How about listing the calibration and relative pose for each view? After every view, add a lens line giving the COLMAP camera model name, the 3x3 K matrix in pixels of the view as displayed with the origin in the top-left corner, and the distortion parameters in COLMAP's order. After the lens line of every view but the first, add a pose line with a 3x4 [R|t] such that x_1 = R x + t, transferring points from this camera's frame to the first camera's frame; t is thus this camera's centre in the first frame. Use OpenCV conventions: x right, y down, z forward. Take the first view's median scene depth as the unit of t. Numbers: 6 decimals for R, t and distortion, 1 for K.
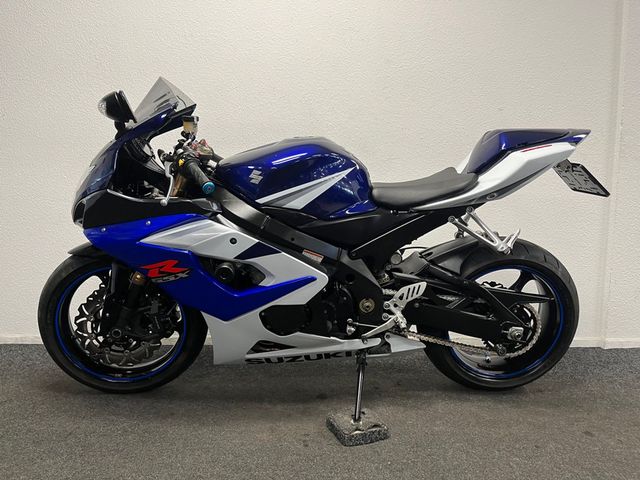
lens RADIAL K [[494.1, 0, 319.6], [0, 494.1, 241.4], [0, 0, 1]] dist [0.061047, -0.053298]
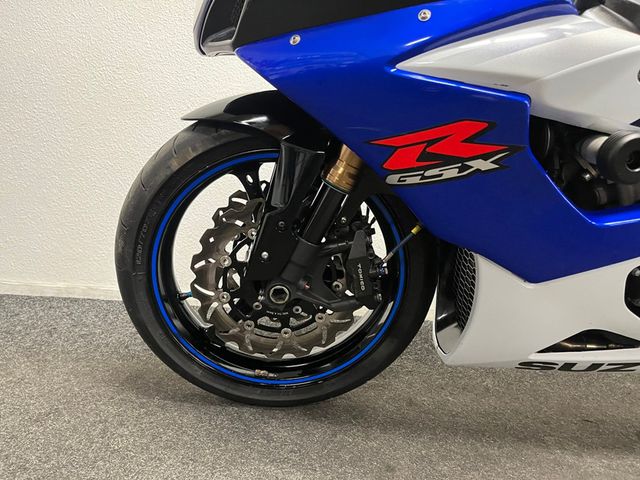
lens RADIAL K [[494.1, 0, 320.6], [0, 494.1, 242.2], [0, 0, 1]] dist [0.061047, -0.053298]
pose [[0.998134, 0.051054, -0.033504, -0.354952], [-0.048300, 0.995750, 0.078419, 0.095804], [0.037365, -0.076655, 0.996357, 0.534867]]
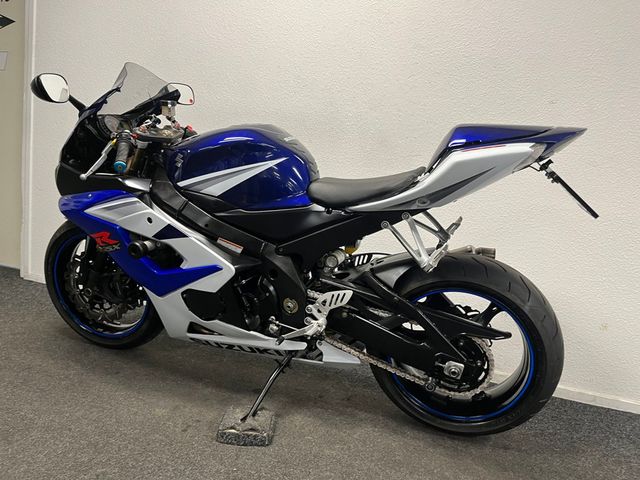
lens RADIAL K [[494.1, 0, 321.8], [0, 494.1, 245.5], [0, 0, 1]] dist [0.061047, -0.053298]
pose [[0.919918, 0.125546, -0.371469, 0.487815], [-0.119501, 0.992054, 0.039349, -0.028237], [0.373458, 0.008193, 0.927611, 0.147174]]
